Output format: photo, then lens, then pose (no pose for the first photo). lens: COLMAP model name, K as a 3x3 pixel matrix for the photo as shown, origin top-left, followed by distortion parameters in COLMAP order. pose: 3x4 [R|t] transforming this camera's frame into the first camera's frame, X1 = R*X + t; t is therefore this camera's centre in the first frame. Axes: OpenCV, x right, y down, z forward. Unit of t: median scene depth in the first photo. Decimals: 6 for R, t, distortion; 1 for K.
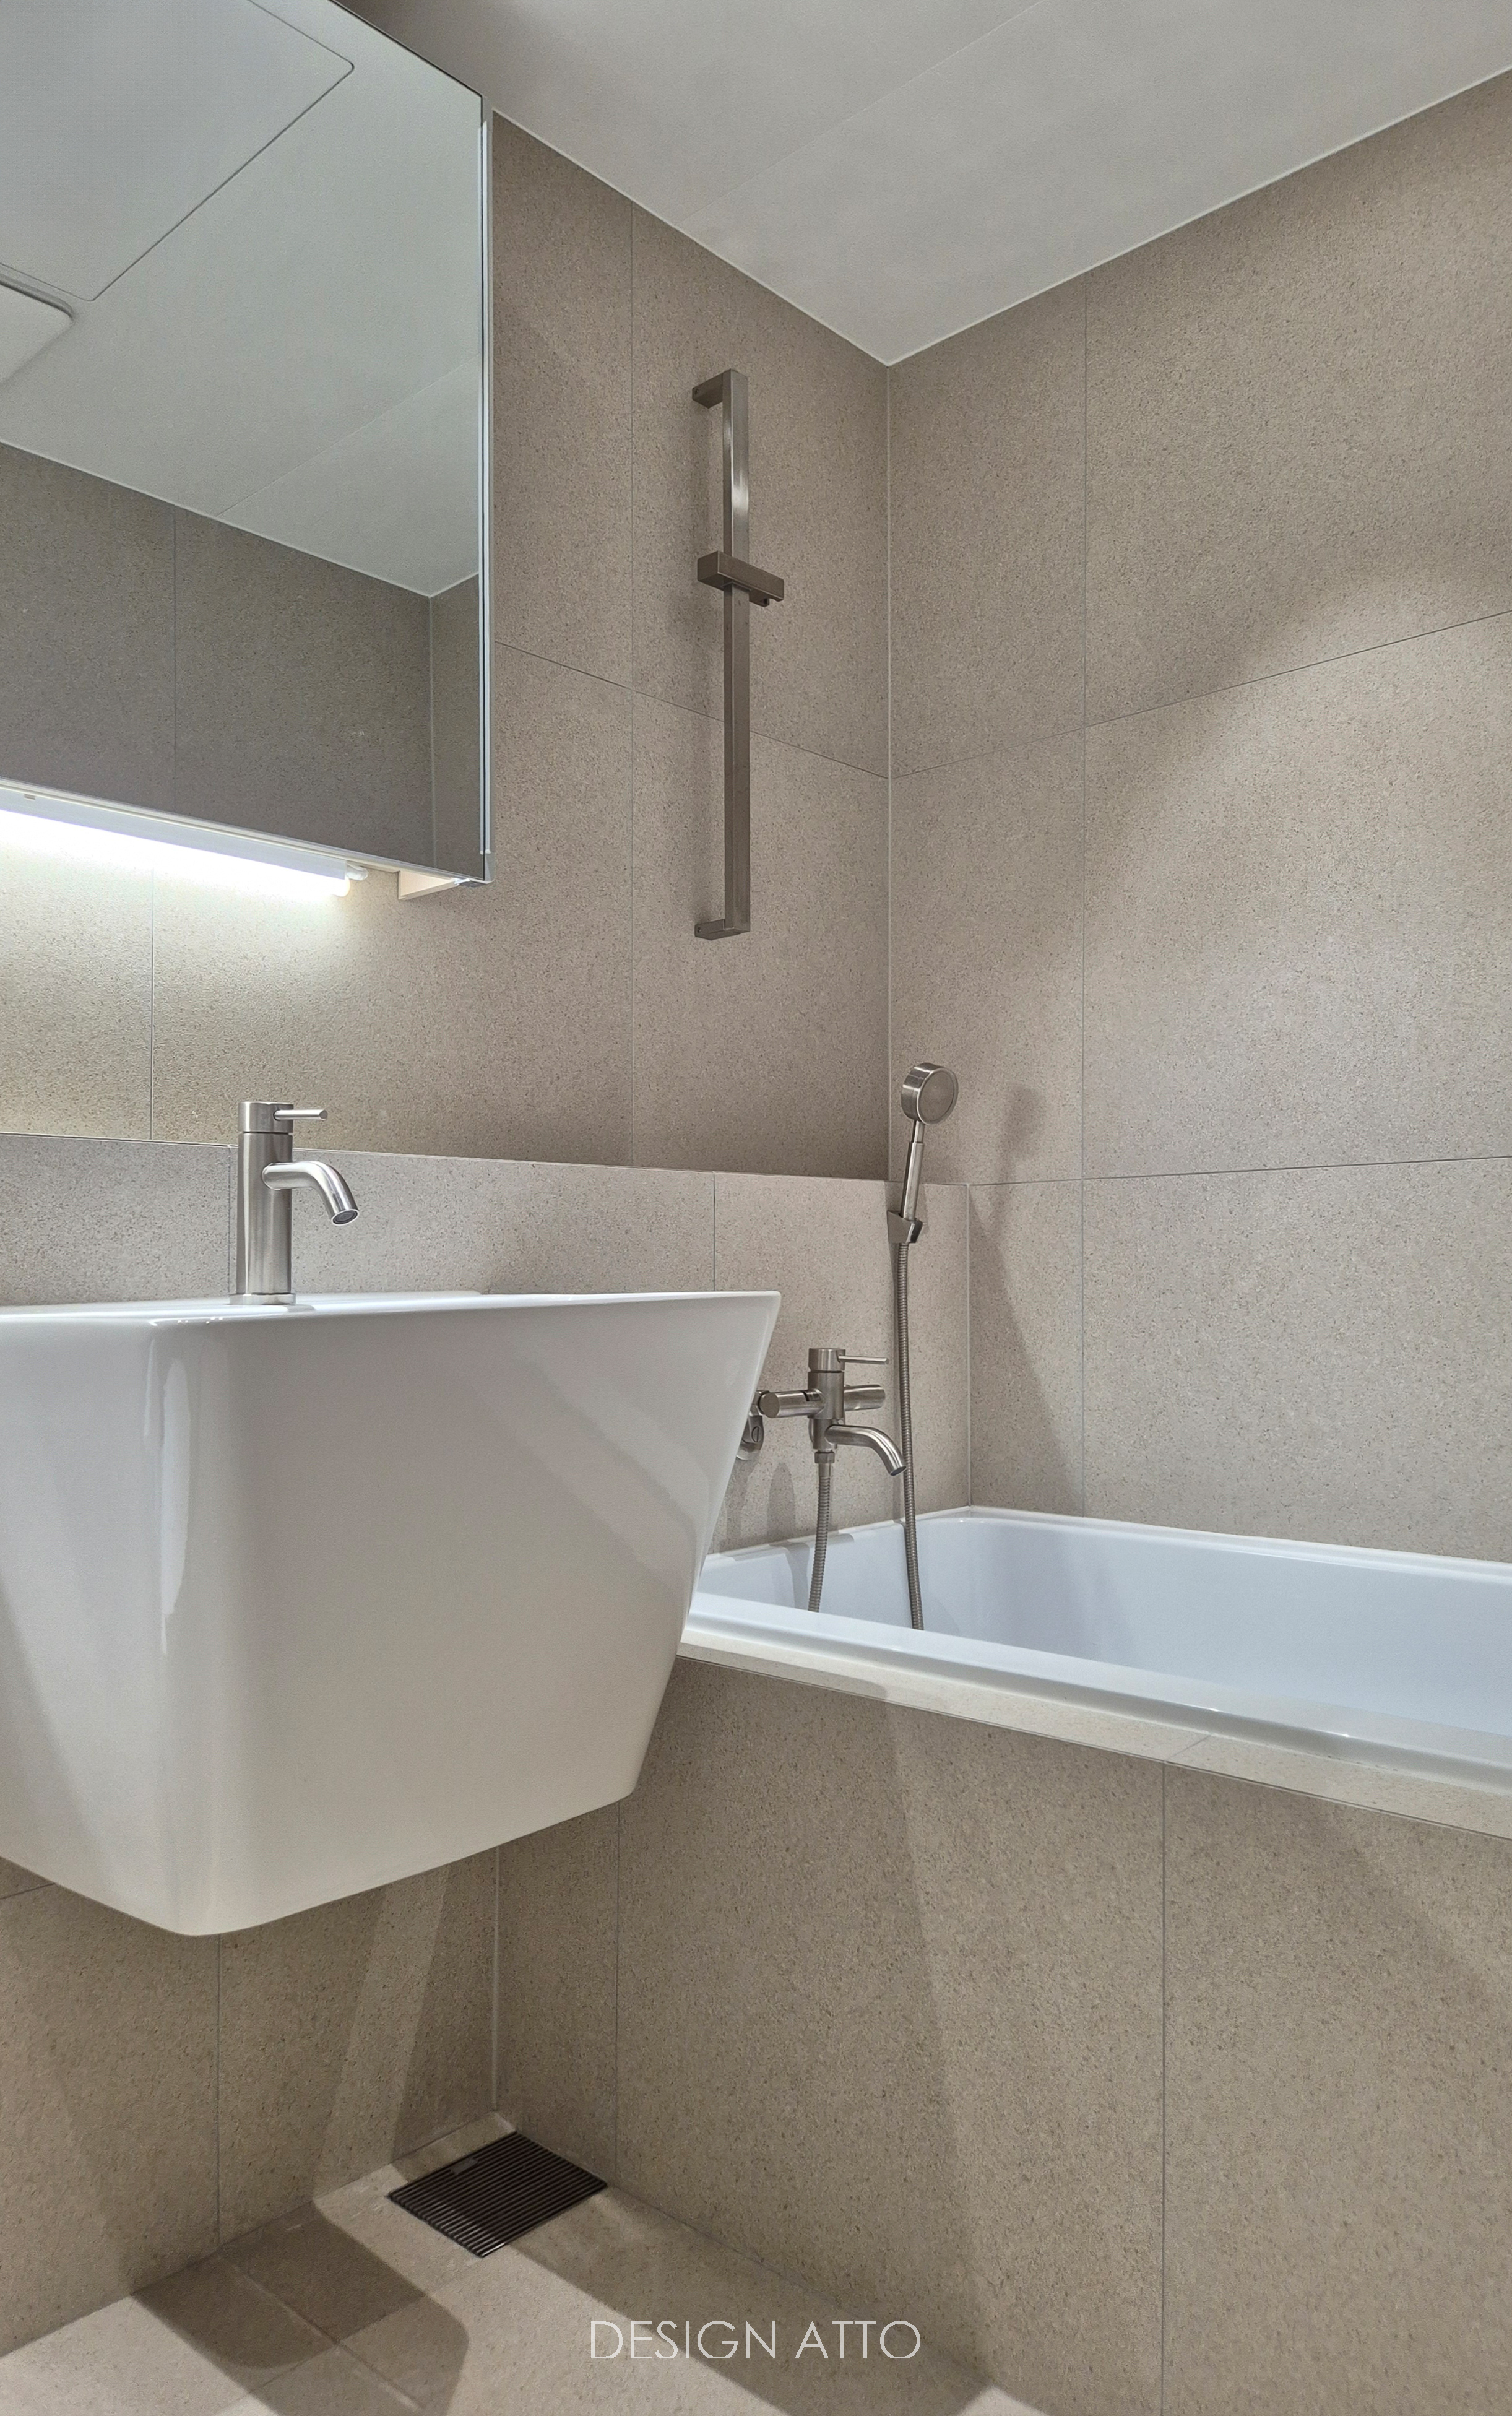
lens RADIAL K [[1513.1, 0, 861.8], [0, 1513.1, 1207.2], [0, 0, 1]] dist [0.056596, -0.065711]
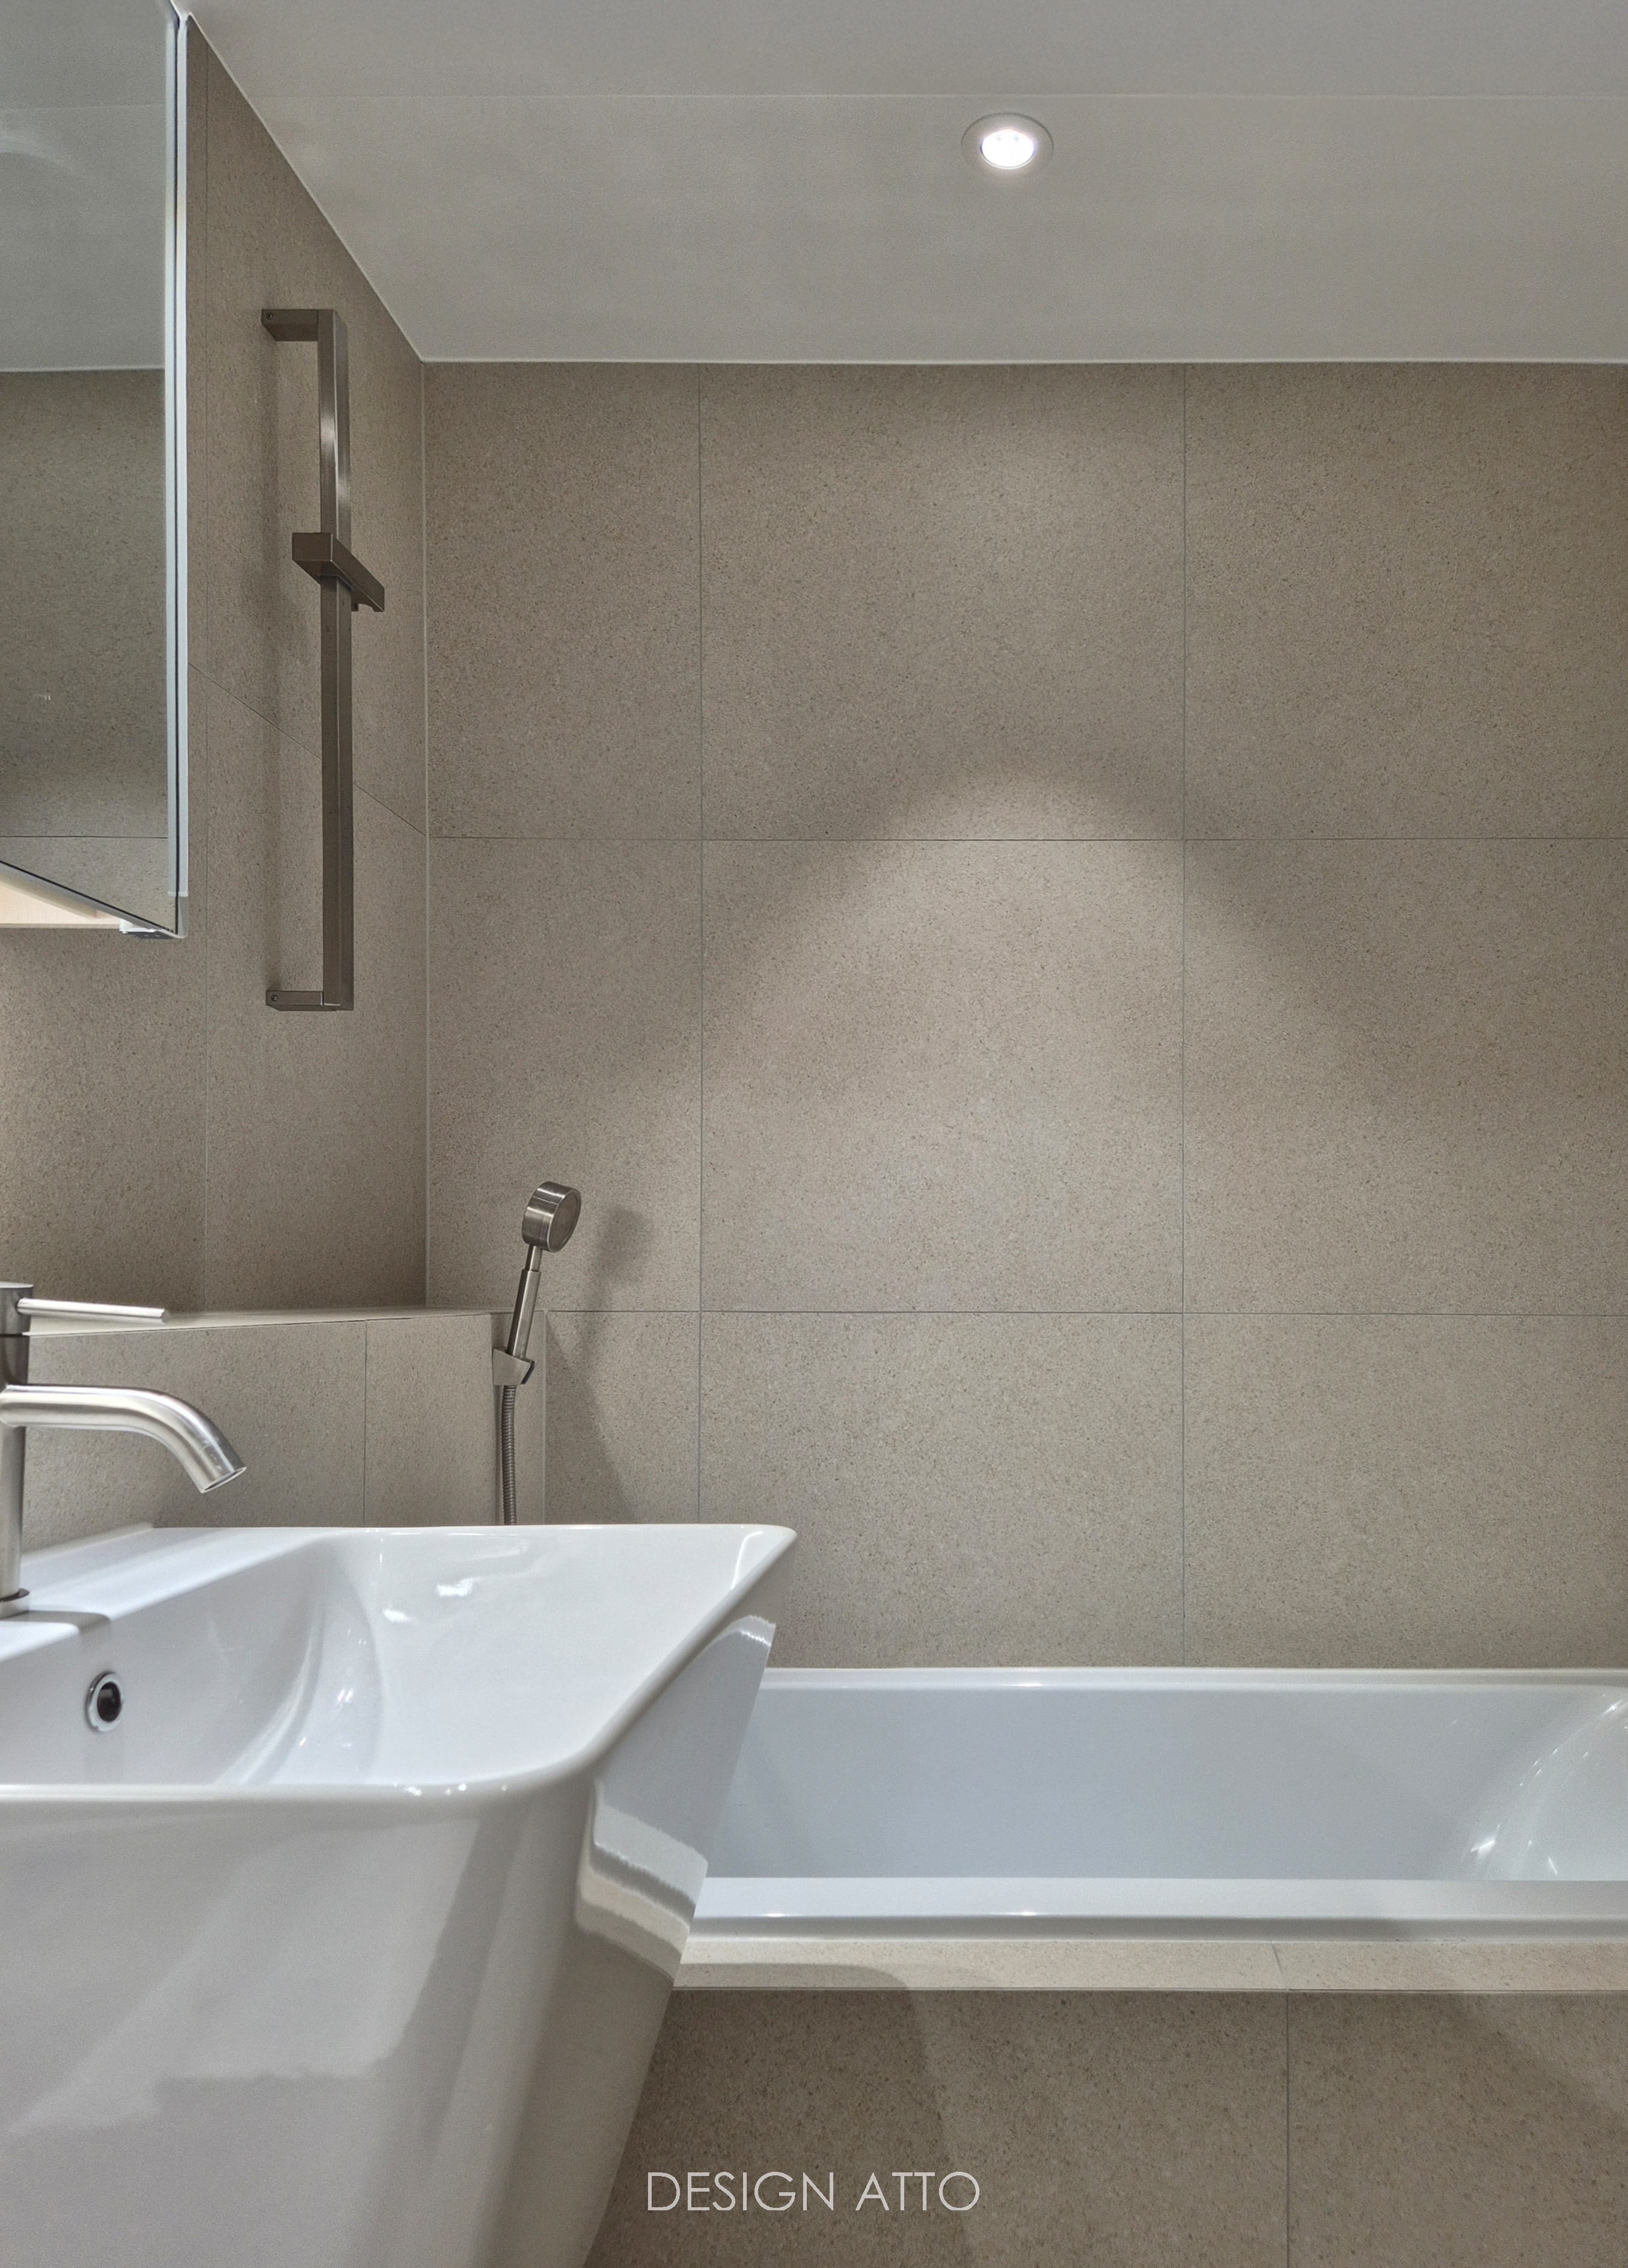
lens RADIAL K [[1409.0, 0, 813.4], [0, 1409.0, 1221.9], [0, 0, 1]] dist [0.061835, -0.072065]
pose [[0.778044, 0.020939, 0.627860, -0.398447], [-0.023886, 0.999708, -0.003740, -0.081420], [-0.627755, -0.012088, 0.778317, 0.289296]]
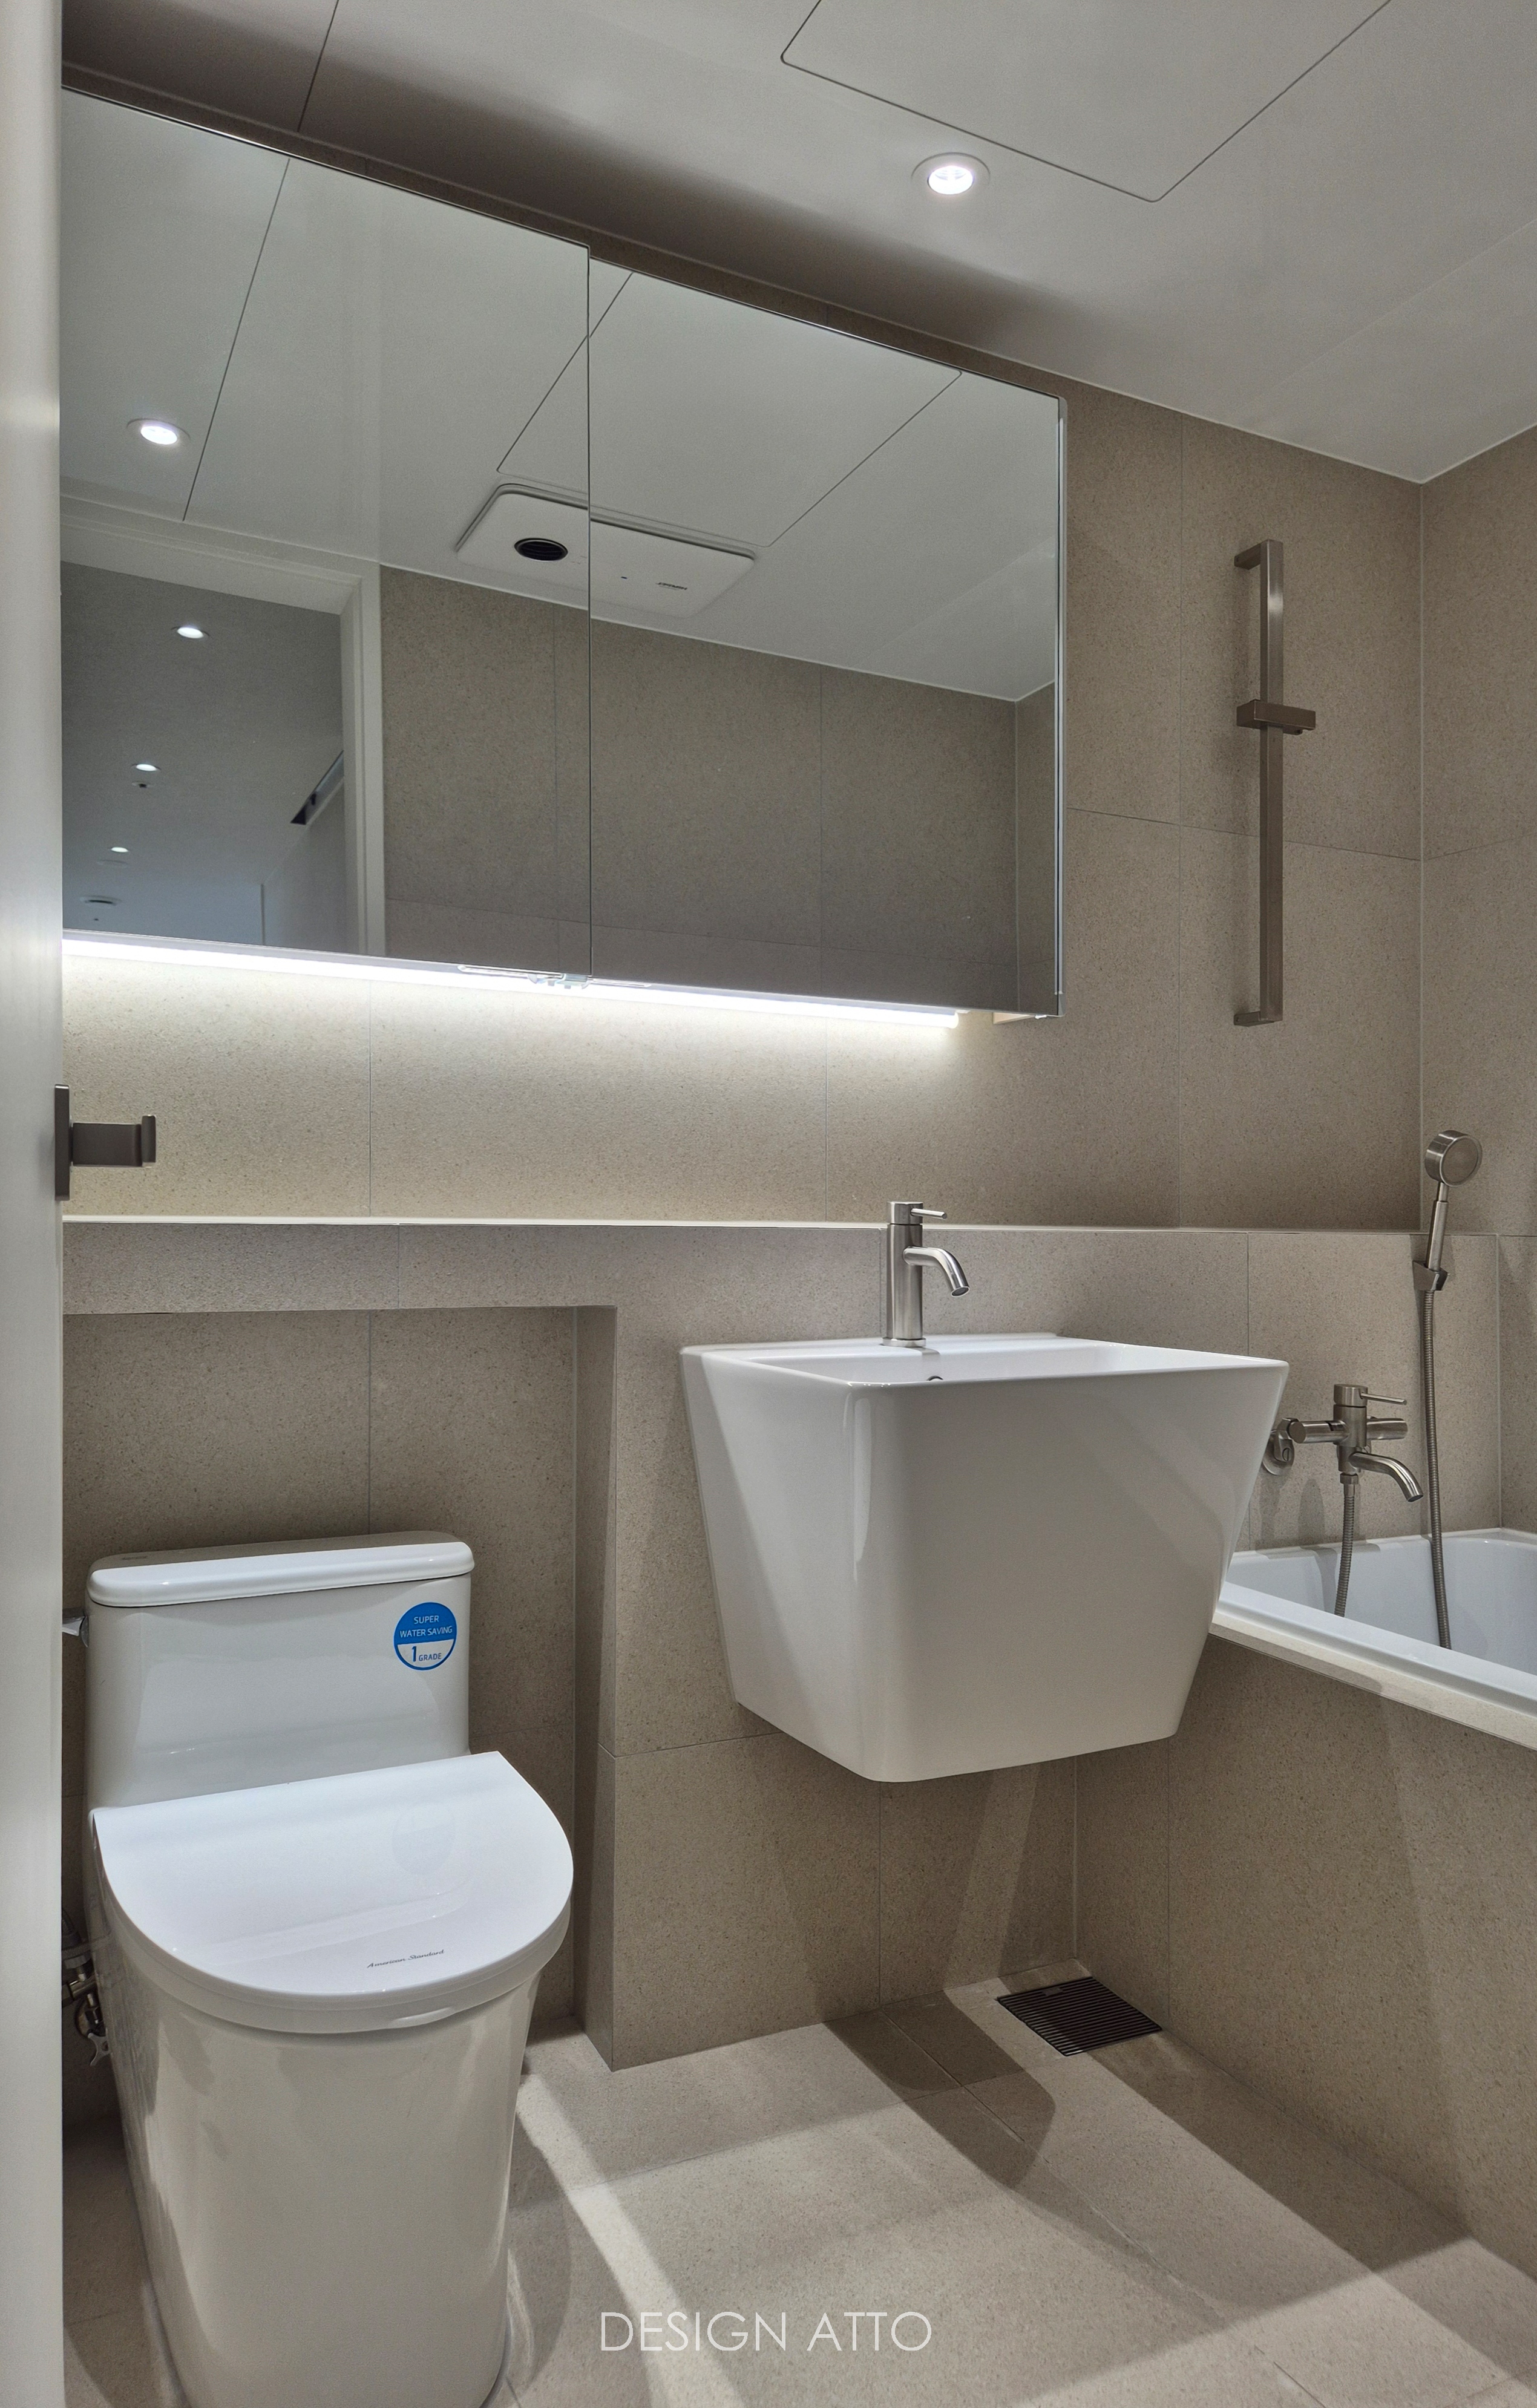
lens RADIAL K [[1472.2, 0, 768.5], [0, 1472.2, 1204.0], [0, 0, 1]] dist [0.045909, -0.062538]
pose [[0.907032, 0.001432, -0.421060, 0.052371], [0.011785, 0.999516, 0.028785, -0.088324], [0.420897, -0.031071, 0.906576, -0.225672]]
